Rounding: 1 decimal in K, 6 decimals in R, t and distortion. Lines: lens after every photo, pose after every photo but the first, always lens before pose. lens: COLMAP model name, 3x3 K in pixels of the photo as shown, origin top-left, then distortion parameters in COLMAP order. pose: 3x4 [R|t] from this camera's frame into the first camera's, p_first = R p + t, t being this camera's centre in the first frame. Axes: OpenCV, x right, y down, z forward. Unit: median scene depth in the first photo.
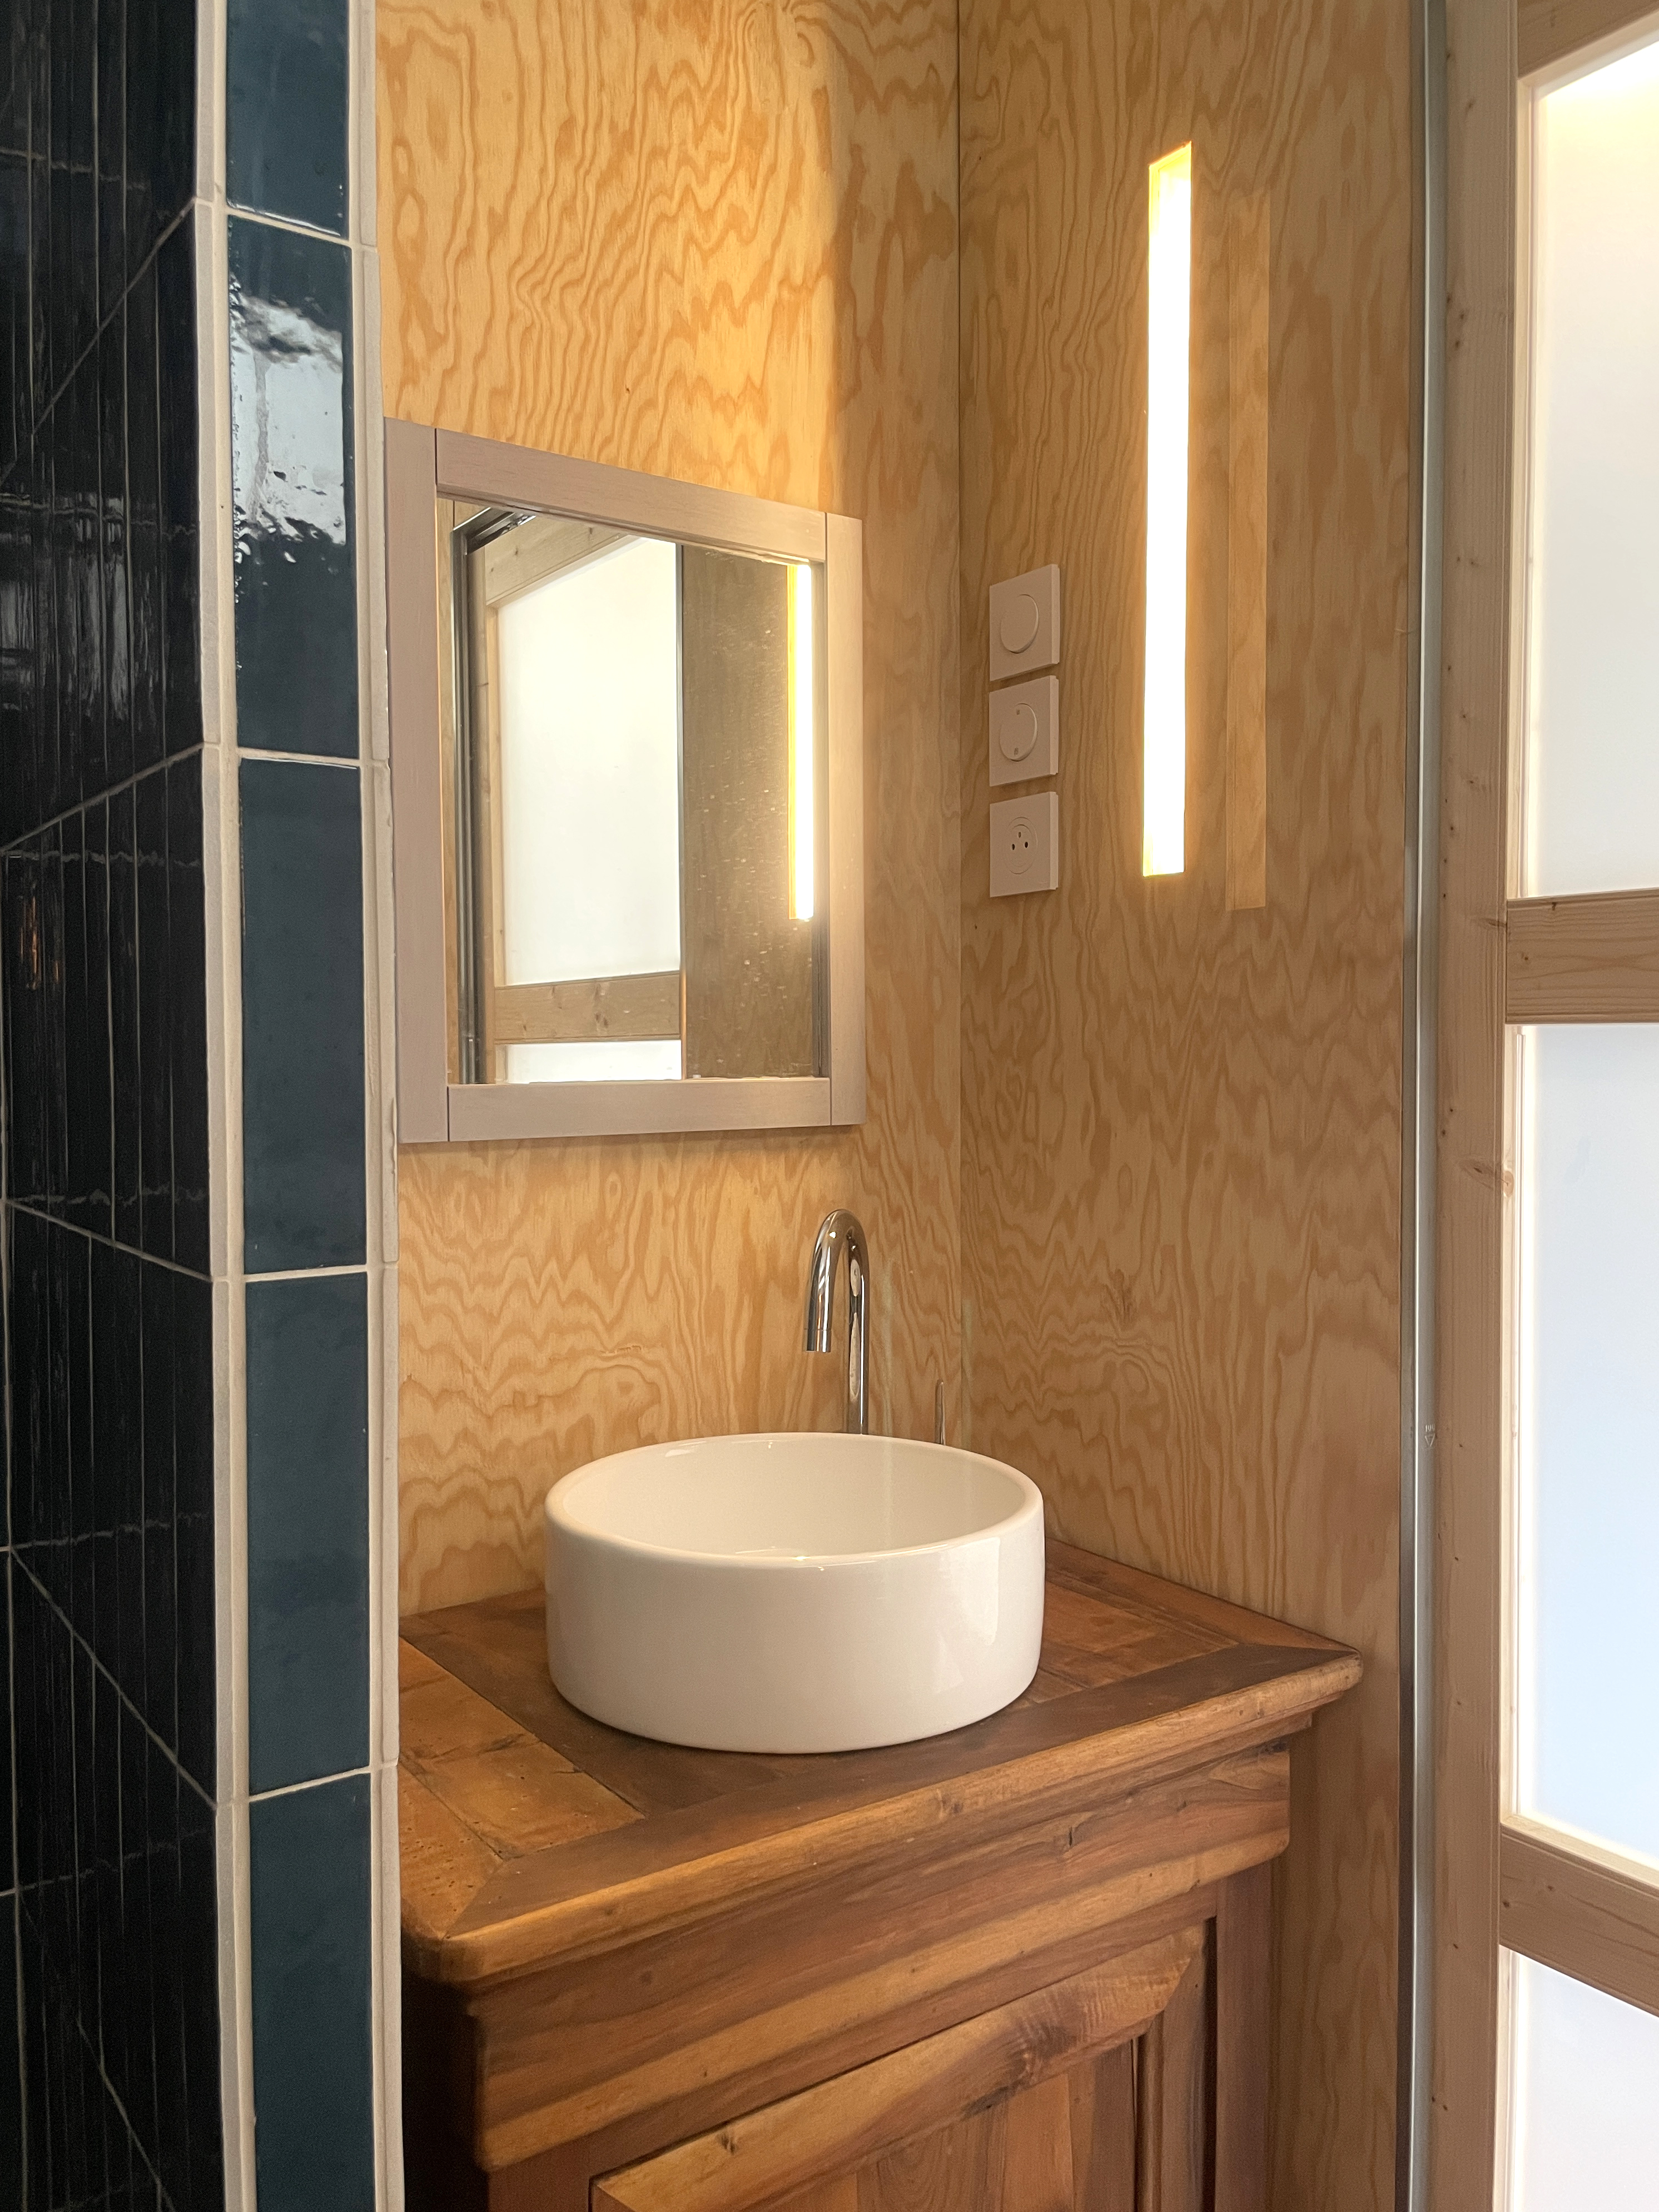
lens RADIAL K [[1712.9, 0, 837.9], [0, 1712.9, 1114.2], [0, 0, 1]] dist [0.055900, -0.078421]
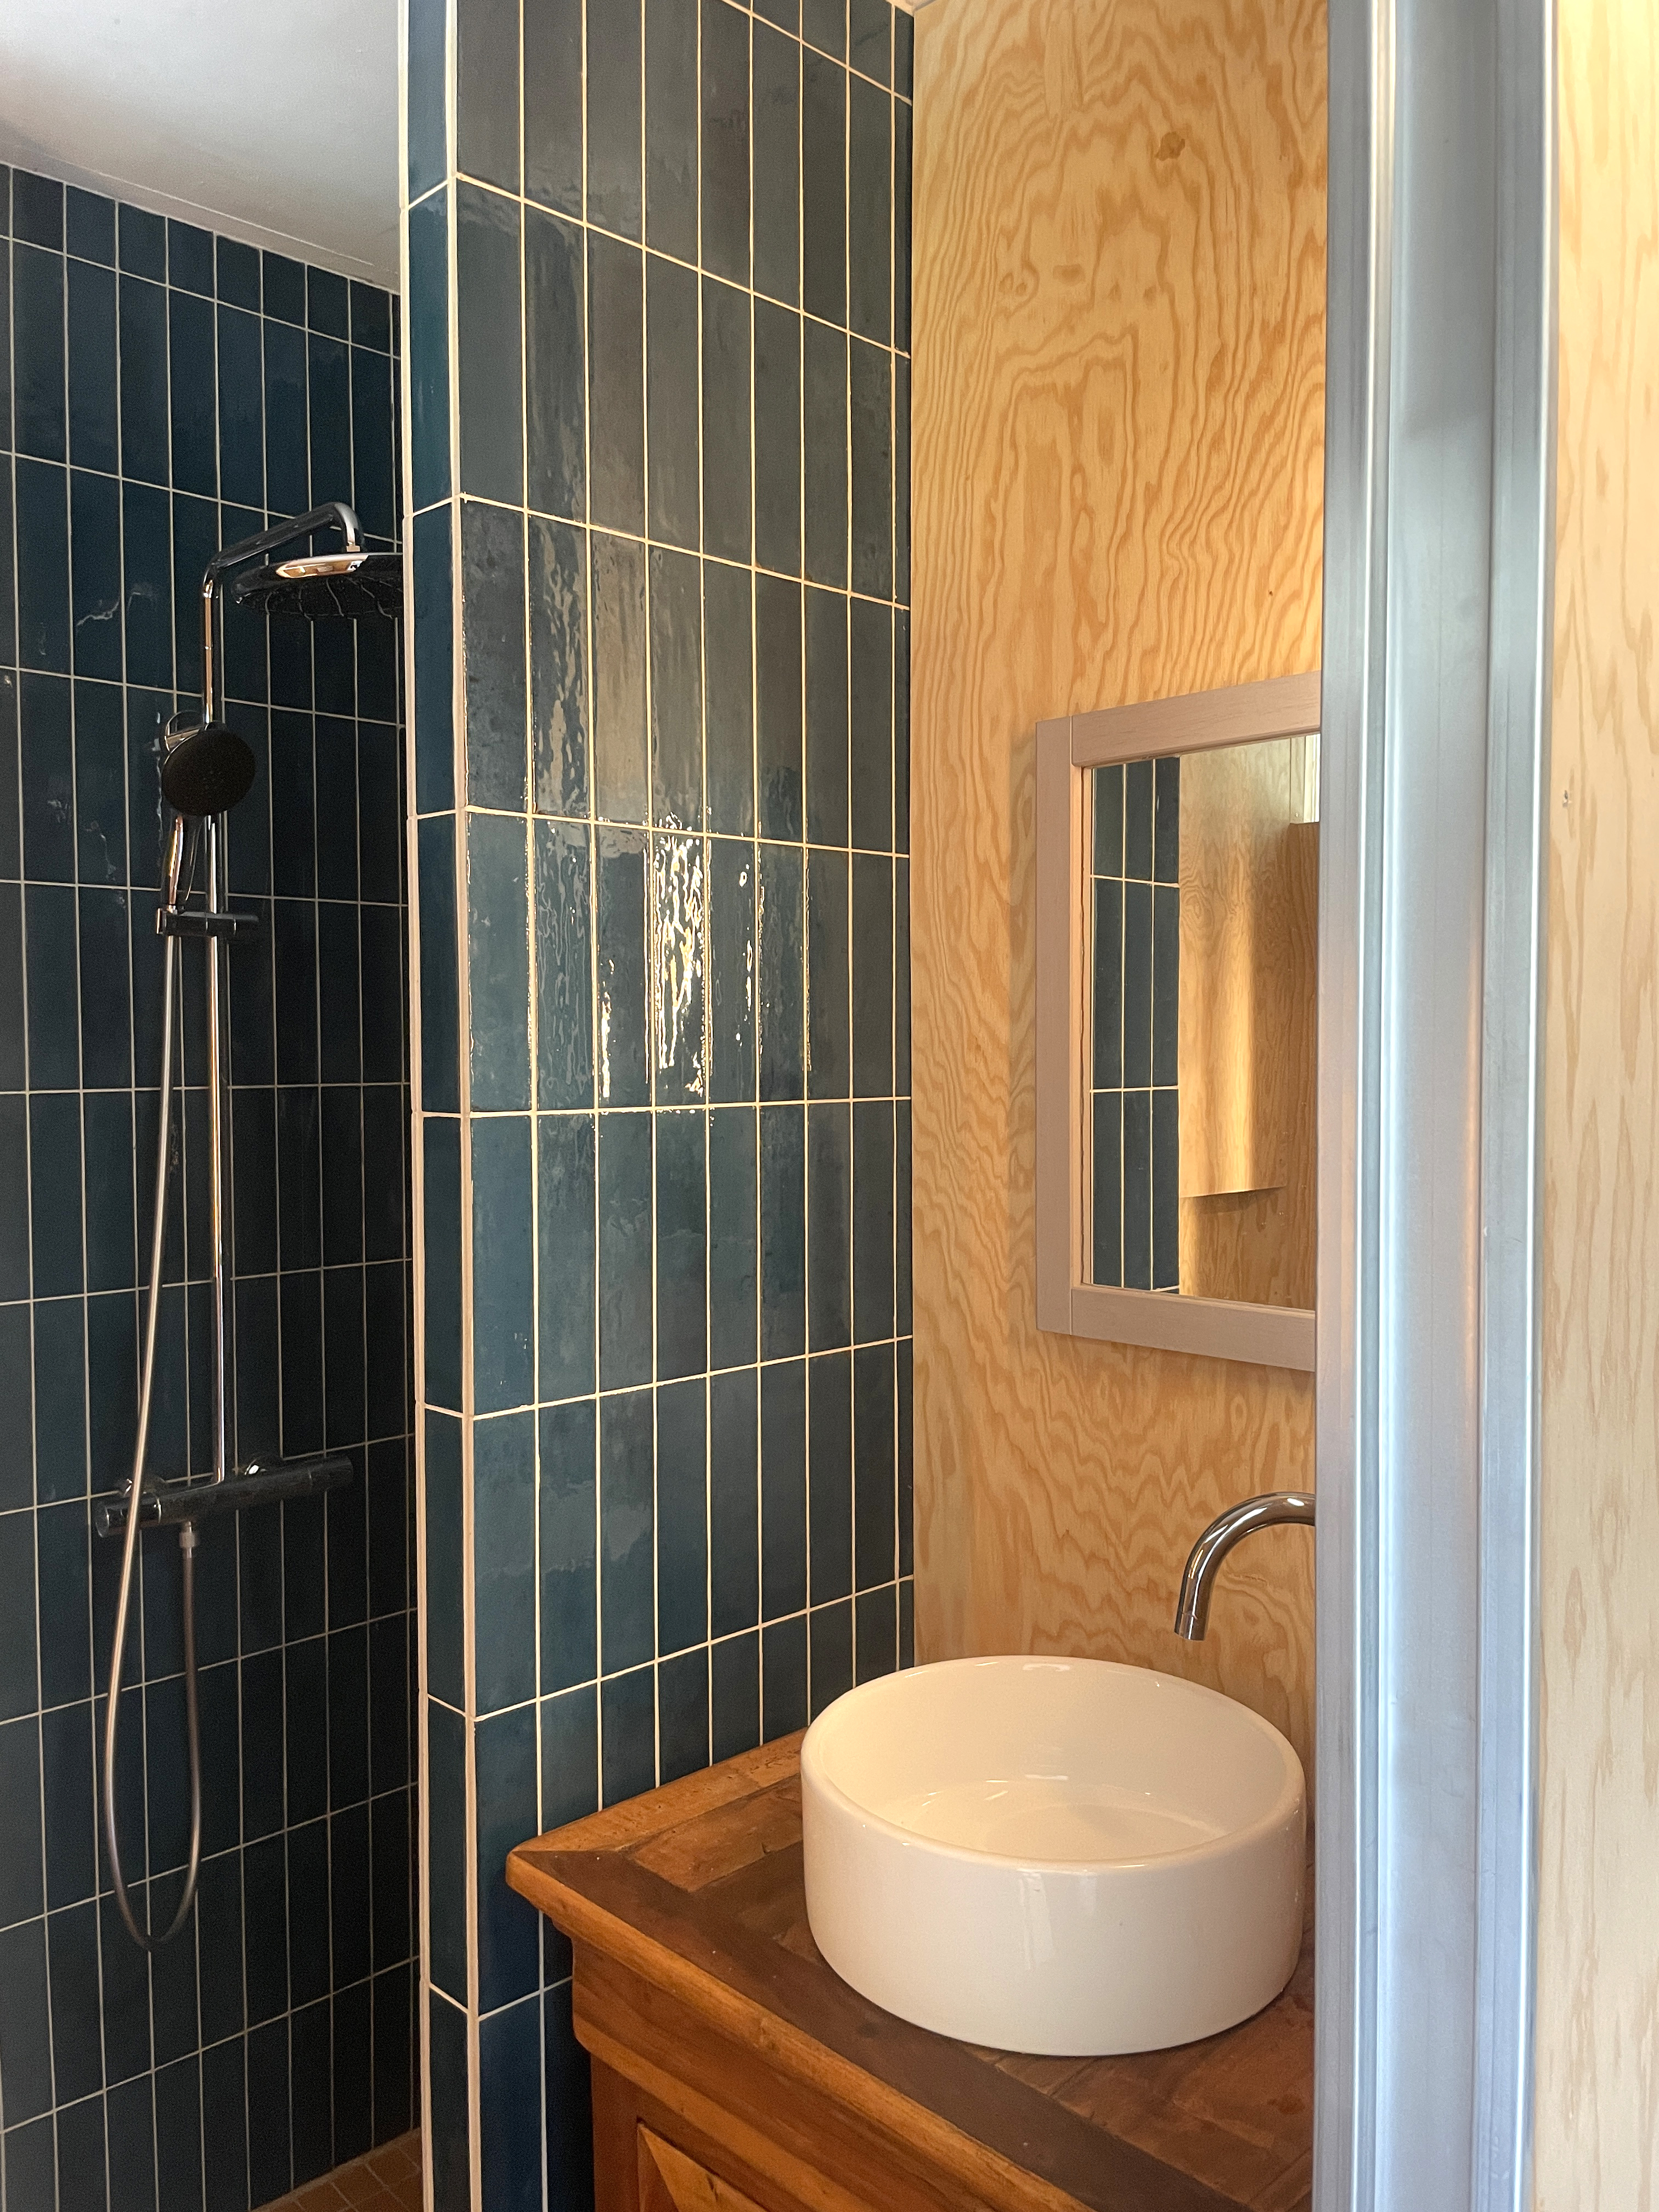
lens RADIAL K [[1712.8, 0, 841.5], [0, 1712.8, 1107.8], [0, 0, 1]] dist [0.055900, -0.078421]
pose [[0.152146, 0.046801, -0.987249, 0.832869], [-0.032582, 0.998573, 0.042316, -0.171398], [0.987821, 0.025728, 0.153454, 0.644536]]
